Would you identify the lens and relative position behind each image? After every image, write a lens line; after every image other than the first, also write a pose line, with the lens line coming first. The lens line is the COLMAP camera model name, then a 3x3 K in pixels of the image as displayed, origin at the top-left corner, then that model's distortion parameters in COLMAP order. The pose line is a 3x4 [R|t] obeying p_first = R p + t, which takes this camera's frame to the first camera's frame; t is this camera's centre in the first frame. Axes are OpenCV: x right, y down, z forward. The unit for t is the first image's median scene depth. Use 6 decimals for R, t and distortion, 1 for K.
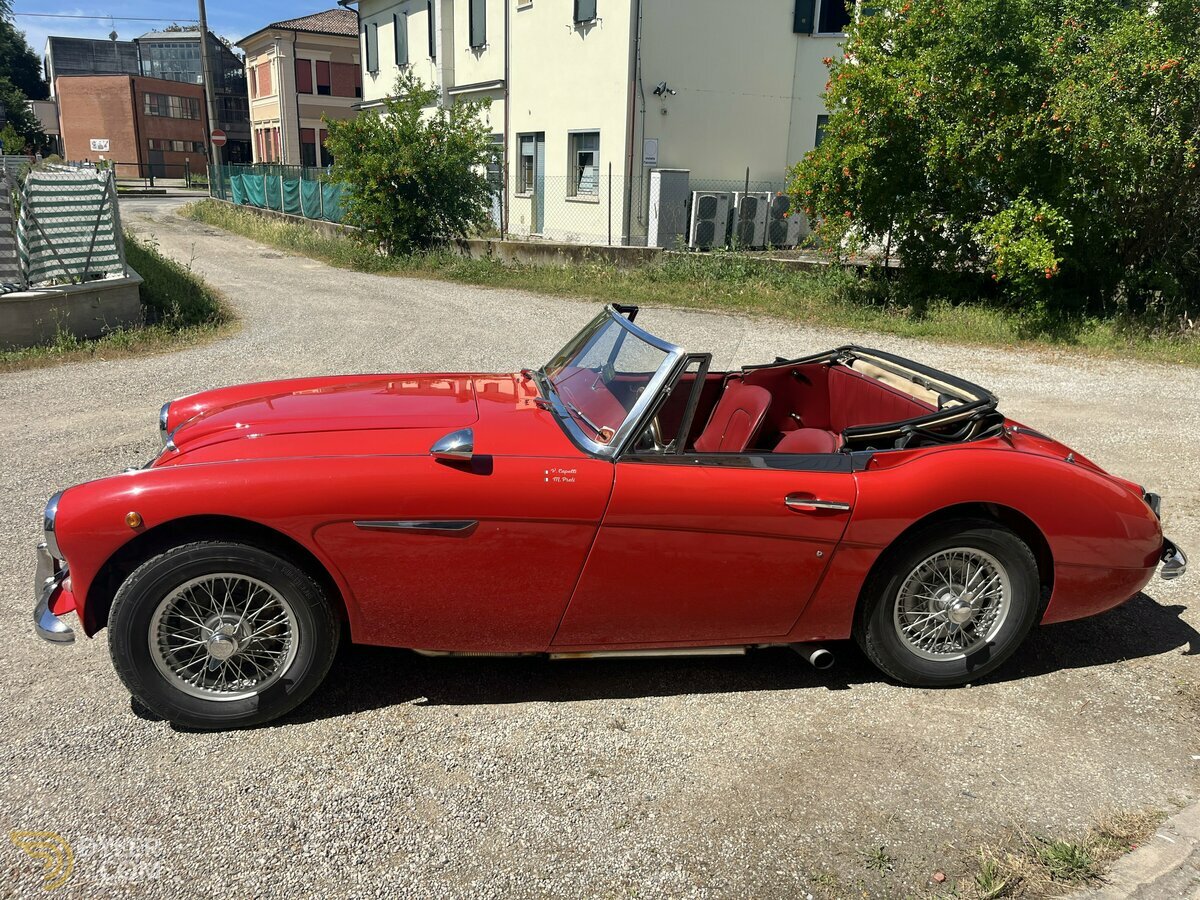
lens RADIAL K [[926.8, 0, 557.6], [0, 926.8, 450.3], [0, 0, 1]] dist [0.059529, -0.091952]
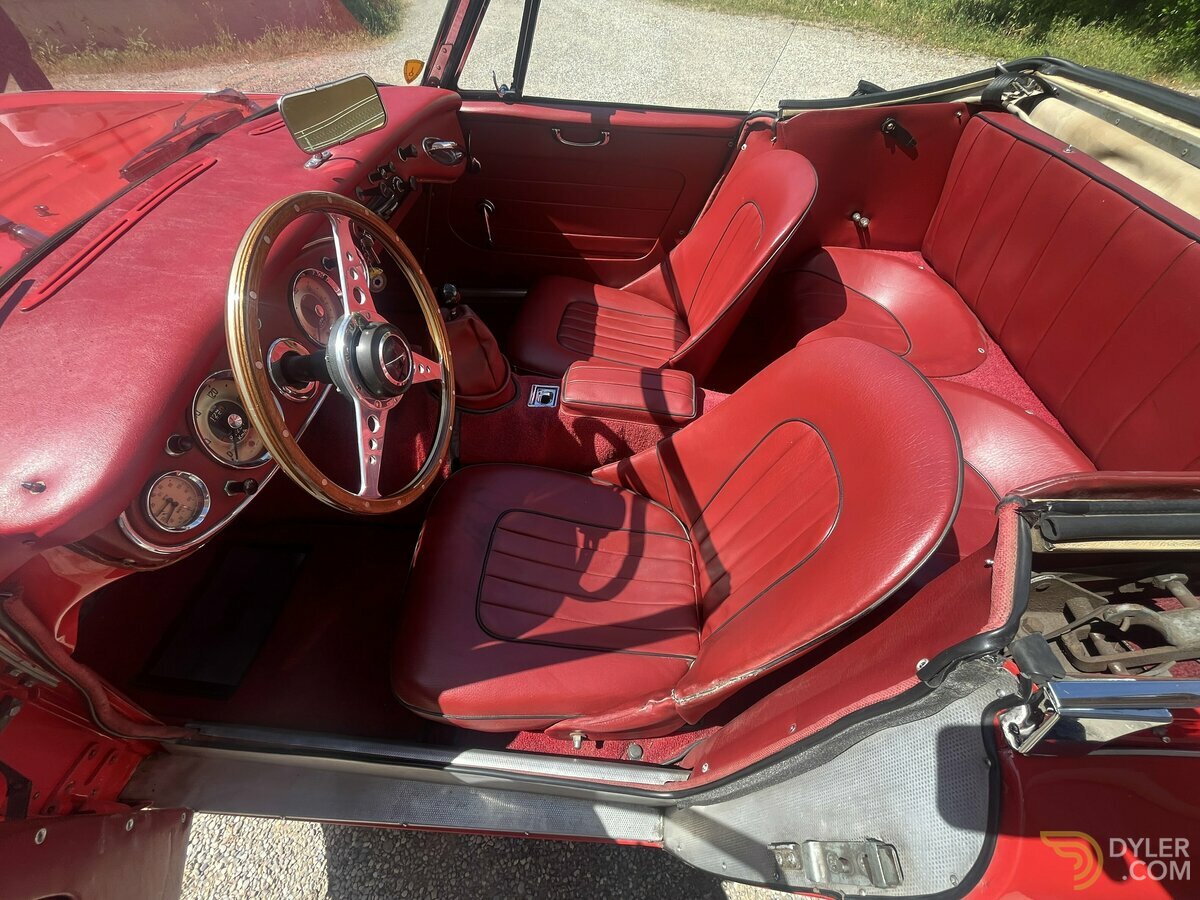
lens RADIAL K [[494.1, 0, 601.1], [0, 494.1, 451.1], [0, 0, 1]] dist [-0.000108, -0.000400]
pose [[0.982562, 0.137146, -0.125554, 0.163559], [-0.051104, 0.848430, 0.526835, -0.066189], [0.178777, -0.511231, 0.840643, 0.668933]]
